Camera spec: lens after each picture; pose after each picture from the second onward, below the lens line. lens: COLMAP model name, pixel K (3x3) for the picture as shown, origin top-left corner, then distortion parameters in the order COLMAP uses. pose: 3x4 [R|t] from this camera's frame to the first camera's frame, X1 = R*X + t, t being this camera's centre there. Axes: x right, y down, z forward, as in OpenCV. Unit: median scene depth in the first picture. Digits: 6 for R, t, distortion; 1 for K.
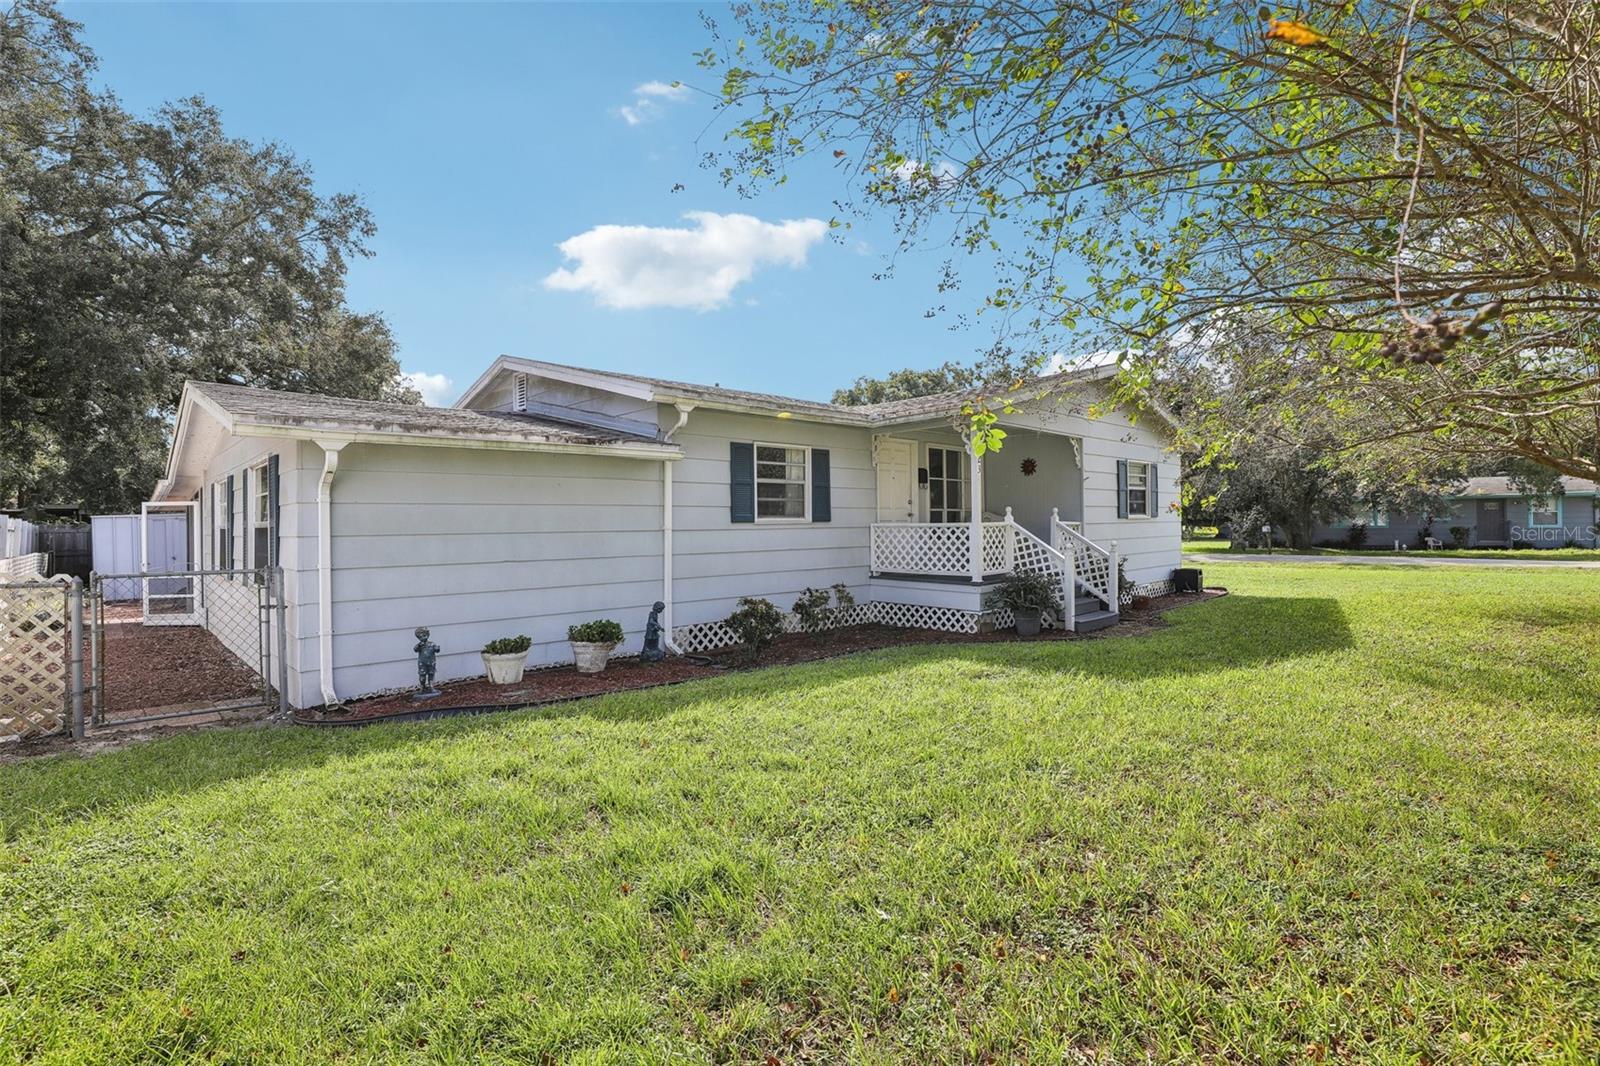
lens RADIAL K [[743.0, 0, 798.1], [0, 743.0, 529.5], [0, 0, 1]] dist [-0.027268, 0.006920]
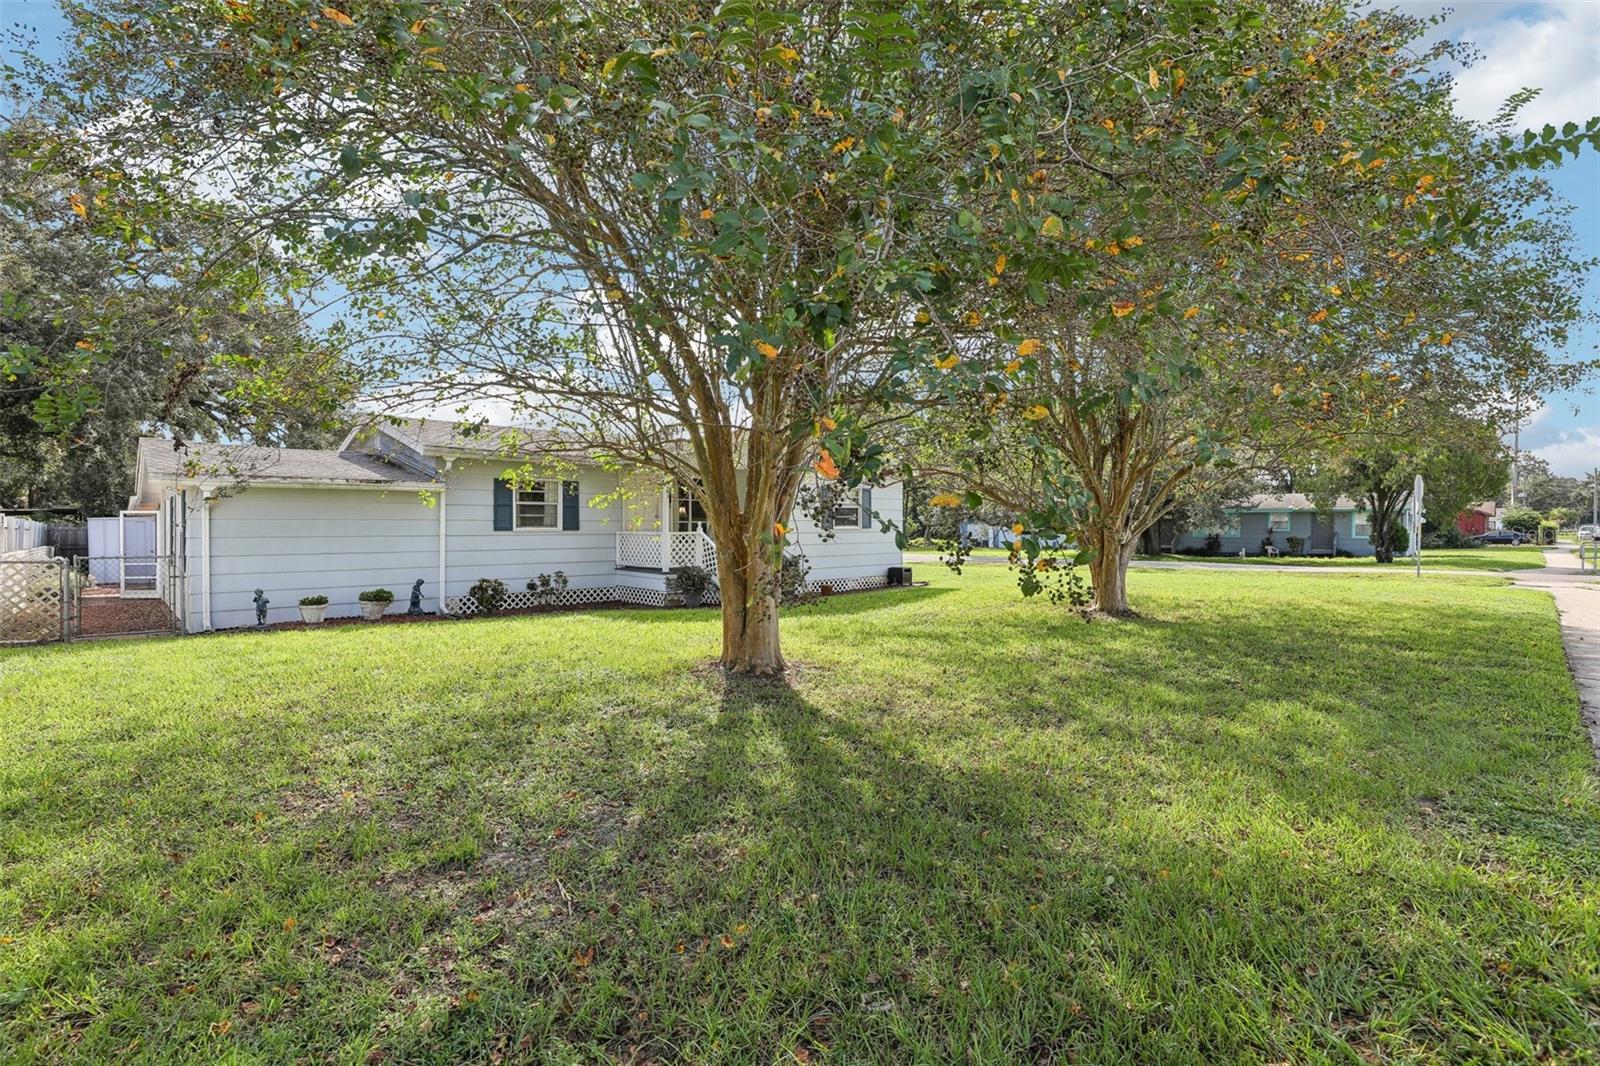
lens RADIAL K [[743.0, 0, 802.0], [0, 743.0, 533.8], [0, 0, 1]] dist [-0.027268, 0.006920]
pose [[0.999934, 0.011171, -0.002643, 0.500057], [-0.011161, 0.999931, 0.003709, -0.014373], [0.002685, -0.003680, 0.999990, -0.479379]]
